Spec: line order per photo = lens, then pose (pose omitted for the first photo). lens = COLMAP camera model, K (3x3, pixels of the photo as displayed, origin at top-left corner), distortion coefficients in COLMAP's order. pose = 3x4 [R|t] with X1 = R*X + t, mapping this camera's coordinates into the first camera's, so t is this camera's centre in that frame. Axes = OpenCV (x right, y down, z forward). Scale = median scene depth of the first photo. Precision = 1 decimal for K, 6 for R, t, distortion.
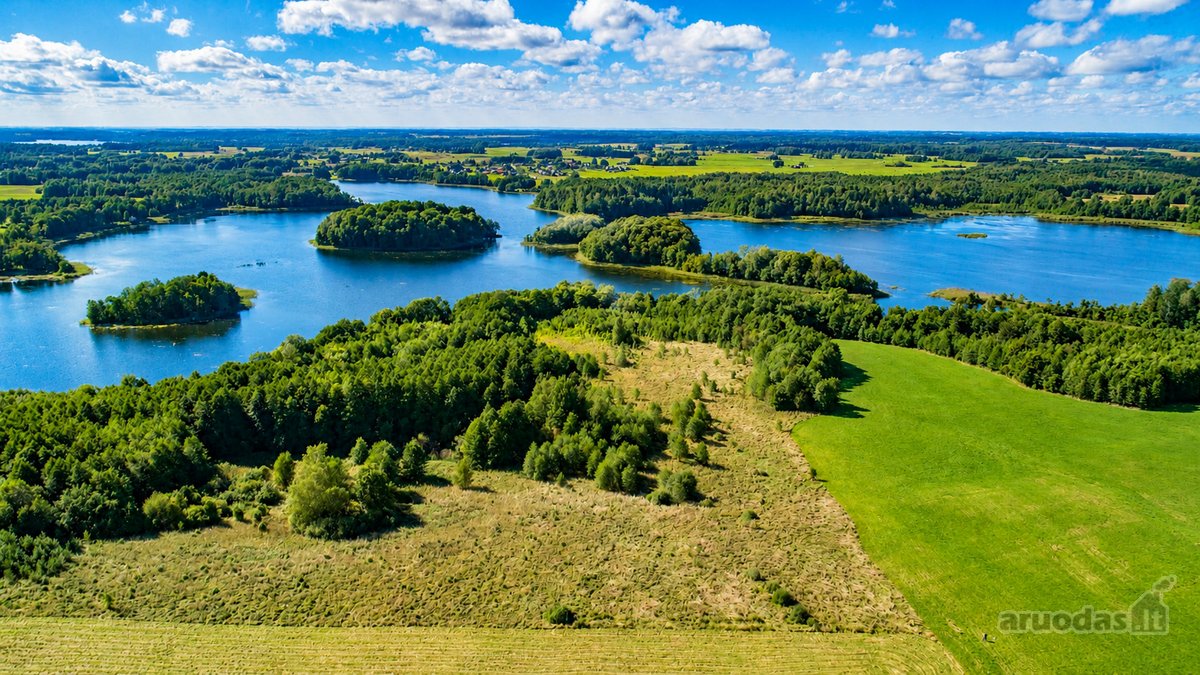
lens RADIAL K [[820.5, 0, 611.1], [0, 820.5, 340.1], [0, 0, 1]] dist [-0.007062, 0.001117]
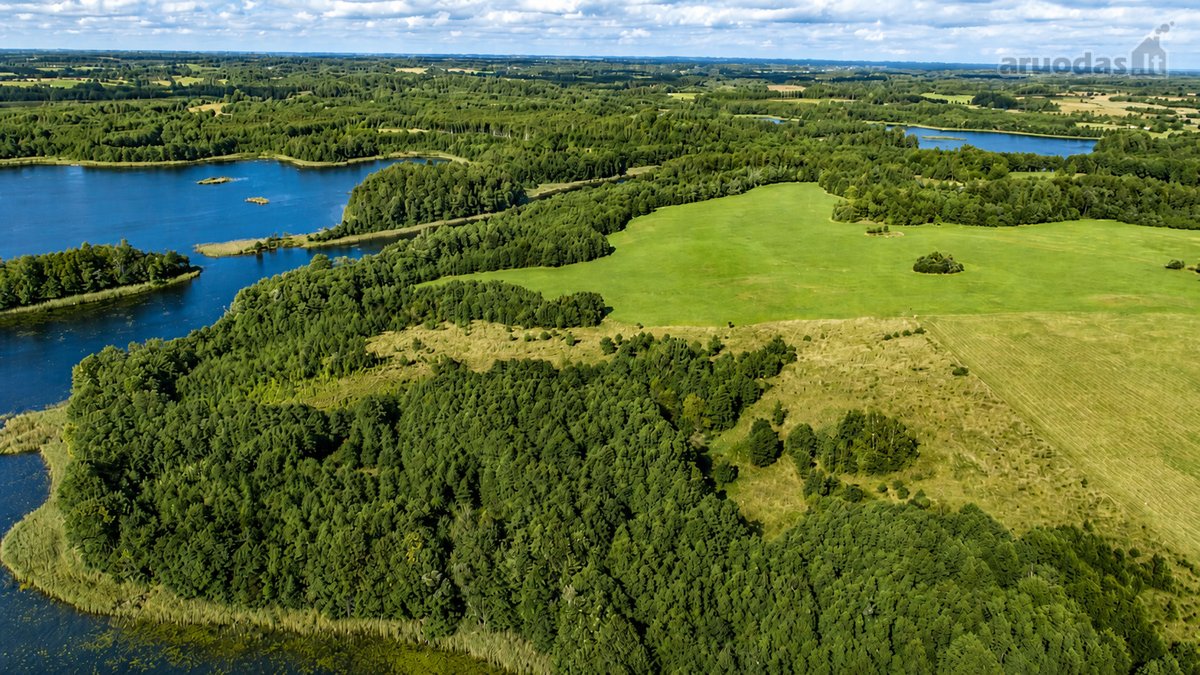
lens RADIAL K [[813.8, 0, 590.5], [0, 813.8, 341.3], [0, 0, 1]] dist [-0.000204, 0.001024]
pose [[0.047975, -0.347285, 0.936532, -0.508886], [0.249000, 0.912169, 0.325495, -0.157713], [-0.967314, 0.217581, 0.130235, 0.431011]]
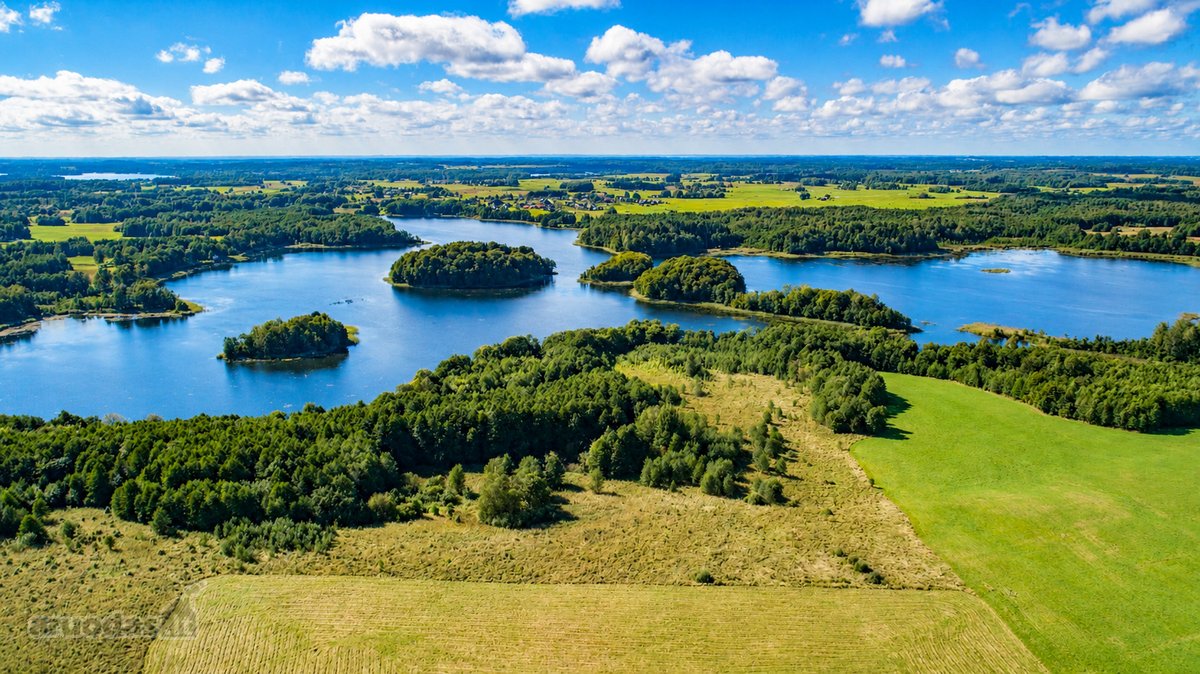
lens RADIAL K [[821.7, 0, 611.6], [0, 821.7, 338.1], [0, 0, 1]] dist [-0.008646, 0.001071]
pose [[0.999694, -0.001313, -0.024695, -0.049301], [0.000486, 0.999440, -0.033470, -0.006845], [0.024725, 0.033448, 0.999135, -0.112178]]
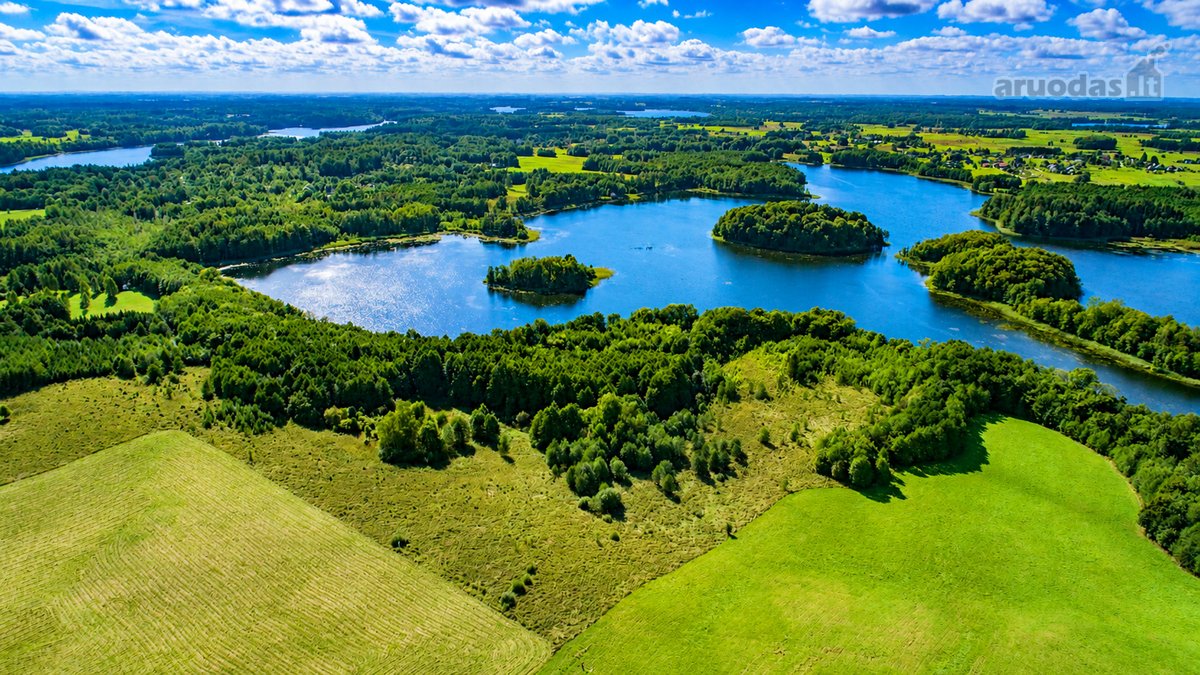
lens RADIAL K [[810.6, 0, 599.5], [0, 810.6, 375.3], [0, 0, 1]] dist [-0.004910, 0.004119]
pose [[0.777345, 0.213299, -0.591809, 0.292479], [-0.165191, 0.976960, 0.135136, -0.066329], [0.606998, -0.007286, 0.794670, 0.001502]]
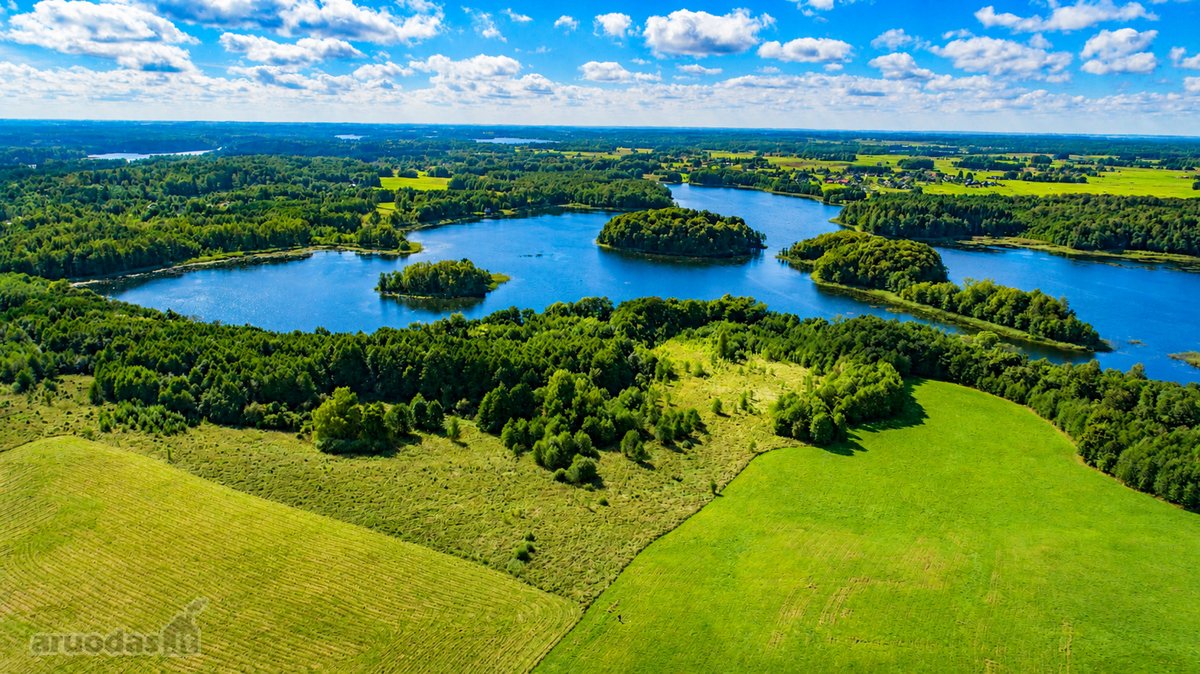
lens RADIAL K [[824.5, 0, 606.9], [0, 824.5, 335.3], [0, 0, 1]] dist [-0.006706, -0.000632]
pose [[0.883392, 0.124647, -0.451755, 0.240779], [-0.128751, 0.991438, 0.021785, -0.018418], [0.450602, 0.038919, 0.891876, -0.025505]]
